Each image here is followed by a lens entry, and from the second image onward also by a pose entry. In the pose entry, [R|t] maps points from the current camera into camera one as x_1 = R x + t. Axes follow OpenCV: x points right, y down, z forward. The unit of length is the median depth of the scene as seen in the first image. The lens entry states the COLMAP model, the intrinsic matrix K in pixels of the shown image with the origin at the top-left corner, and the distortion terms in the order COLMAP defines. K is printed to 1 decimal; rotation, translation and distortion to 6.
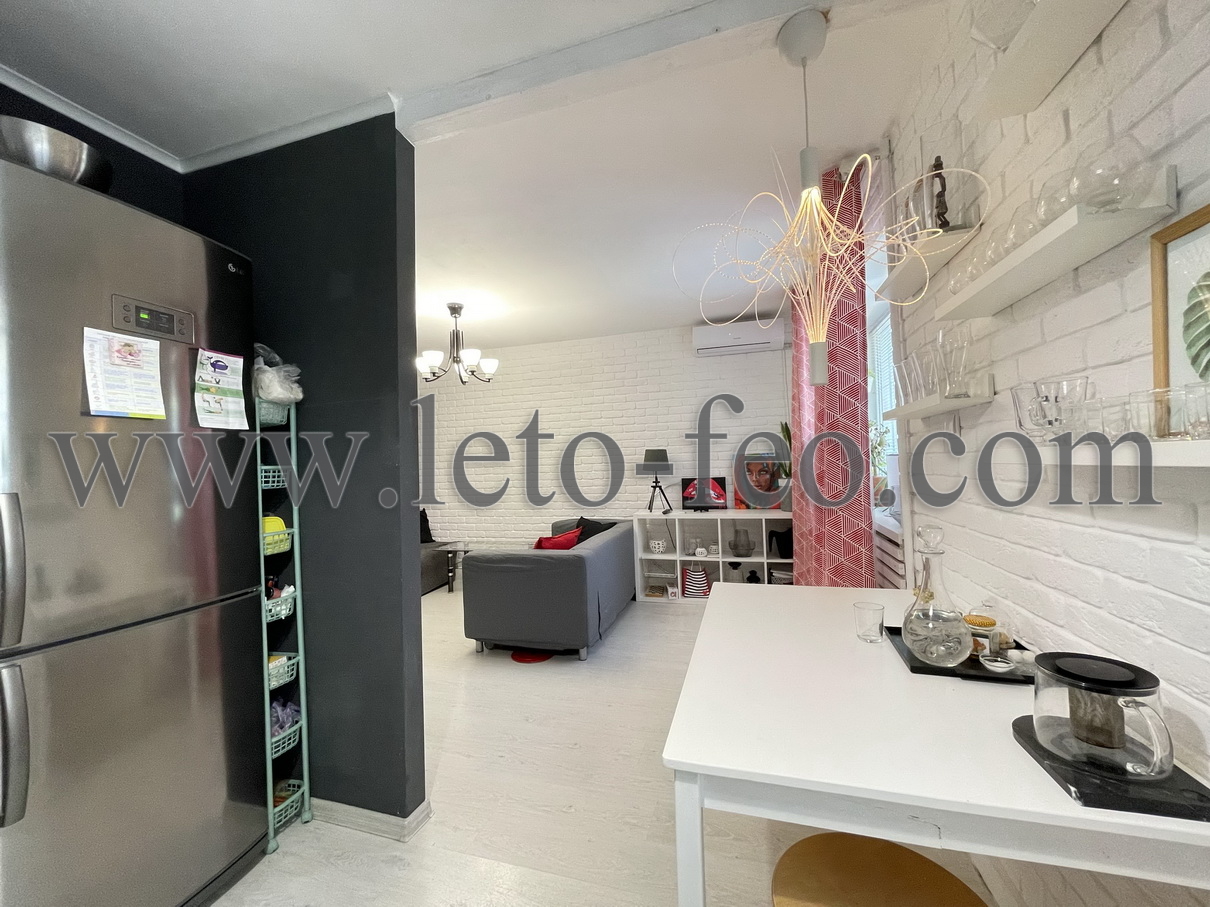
lens RADIAL K [[488.7, 0, 603.8], [0, 488.7, 457.6], [0, 0, 1]] dist [-0.003636, 0.000755]
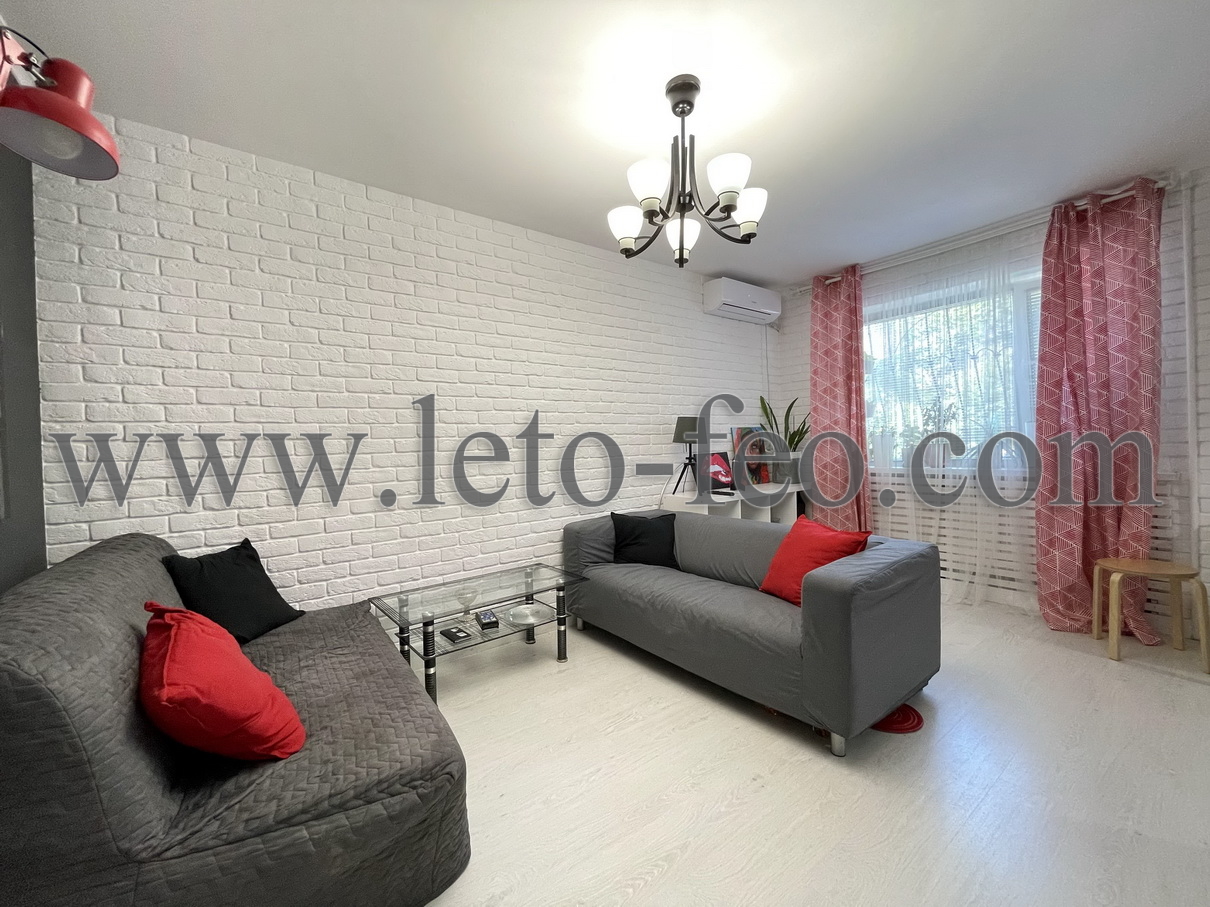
lens RADIAL K [[488.7, 0, 599.8], [0, 488.7, 454.9], [0, 0, 1]] dist [-0.003636, 0.000755]
pose [[0.597551, 0.001548, 0.801830, -0.973202], [-0.000903, 0.999999, -0.001259, 0.071845], [-0.801831, 0.000028, 0.597551, 1.021286]]
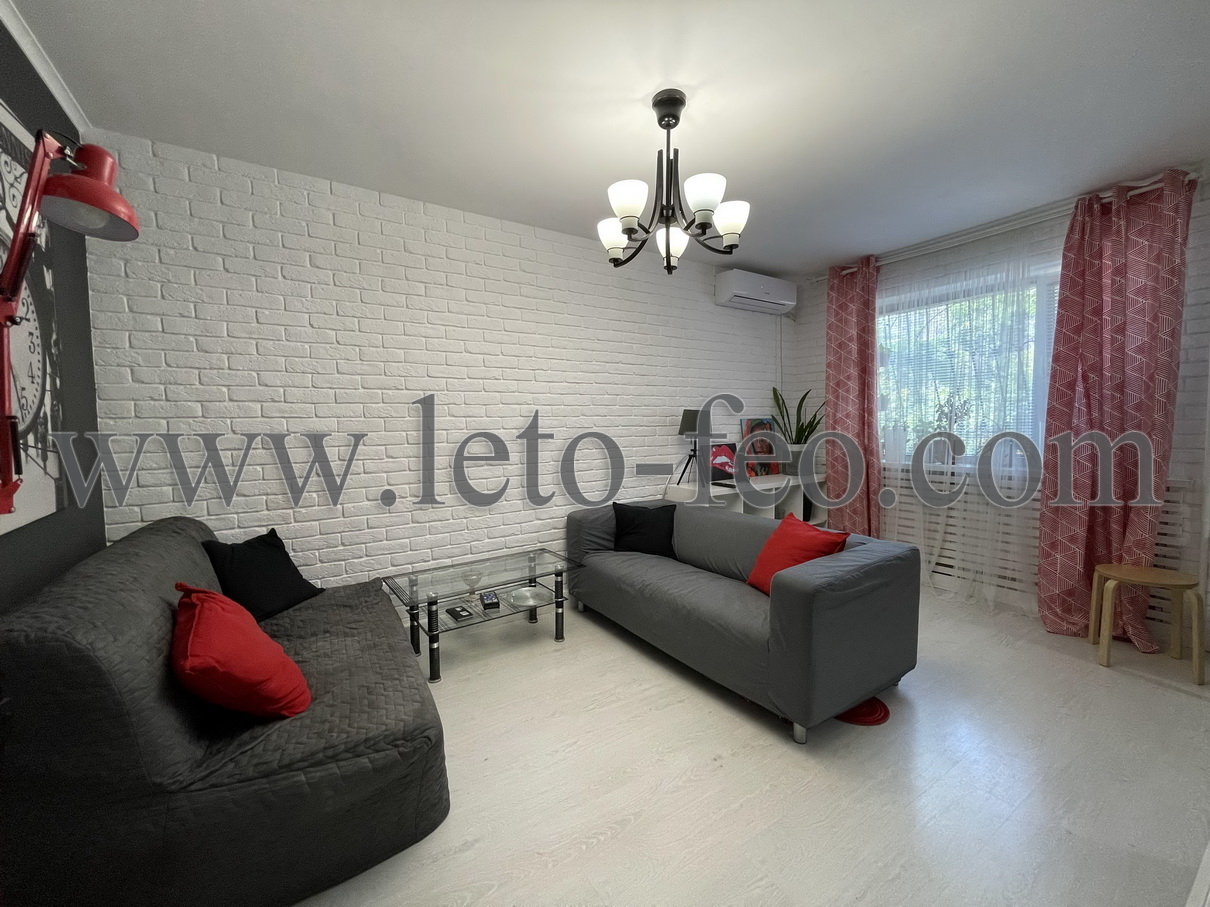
lens RADIAL K [[488.7, 0, 599.6], [0, 488.7, 455.7], [0, 0, 1]] dist [-0.003636, 0.000755]
pose [[0.651317, -0.023383, 0.758445, -0.965350], [-0.018269, 0.998752, 0.046480, 0.037887], [-0.758586, -0.044129, 0.650077, 0.940154]]
